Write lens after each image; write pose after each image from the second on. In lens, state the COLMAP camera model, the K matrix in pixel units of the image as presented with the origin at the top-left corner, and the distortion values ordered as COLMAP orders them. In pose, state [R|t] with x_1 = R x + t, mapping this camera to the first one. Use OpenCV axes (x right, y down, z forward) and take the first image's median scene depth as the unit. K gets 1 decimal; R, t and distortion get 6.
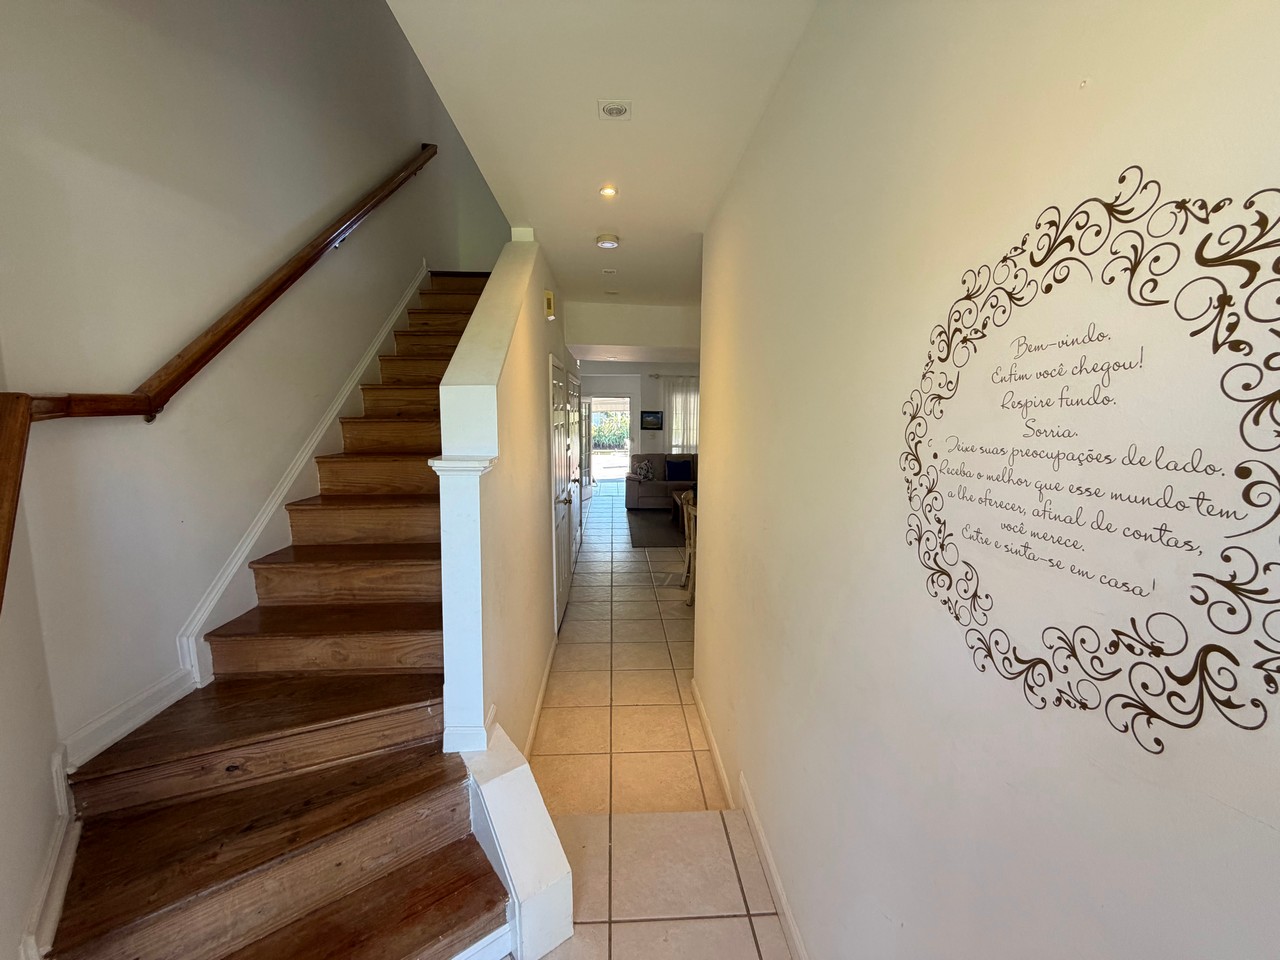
lens RADIAL K [[509.3, 0, 637.5], [0, 509.3, 476.7], [0, 0, 1]] dist [0.000127, -0.000007]
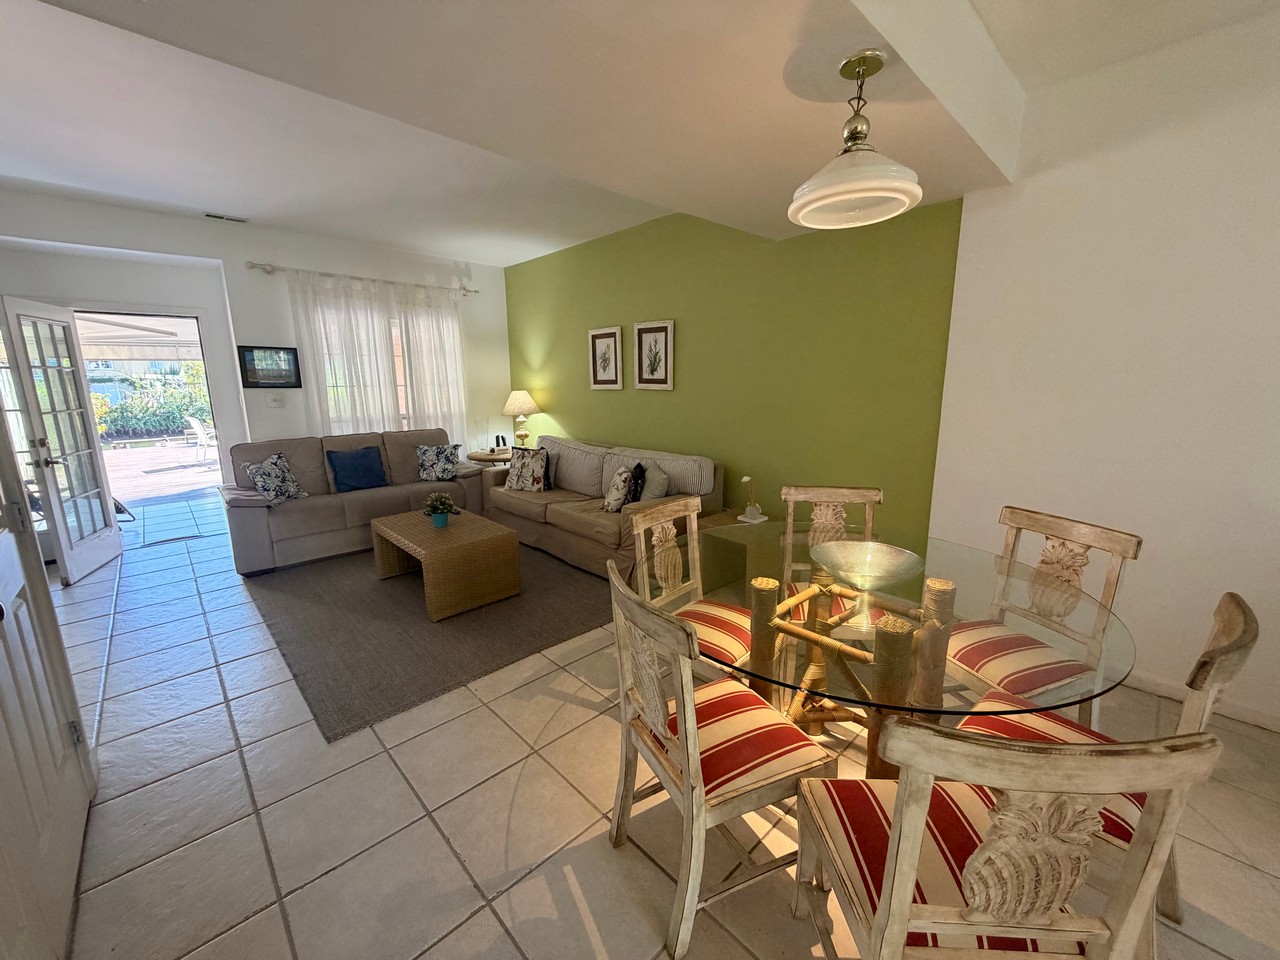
lens RADIAL K [[509.3, 0, 636.5], [0, 509.3, 481.4], [0, 0, 1]] dist [0.000127, -0.000007]
pose [[0.757472, -0.138739, 0.637956, -0.071165], [0.094591, 0.990171, 0.103024, -0.058583], [-0.645979, -0.017693, 0.763150, 1.040165]]
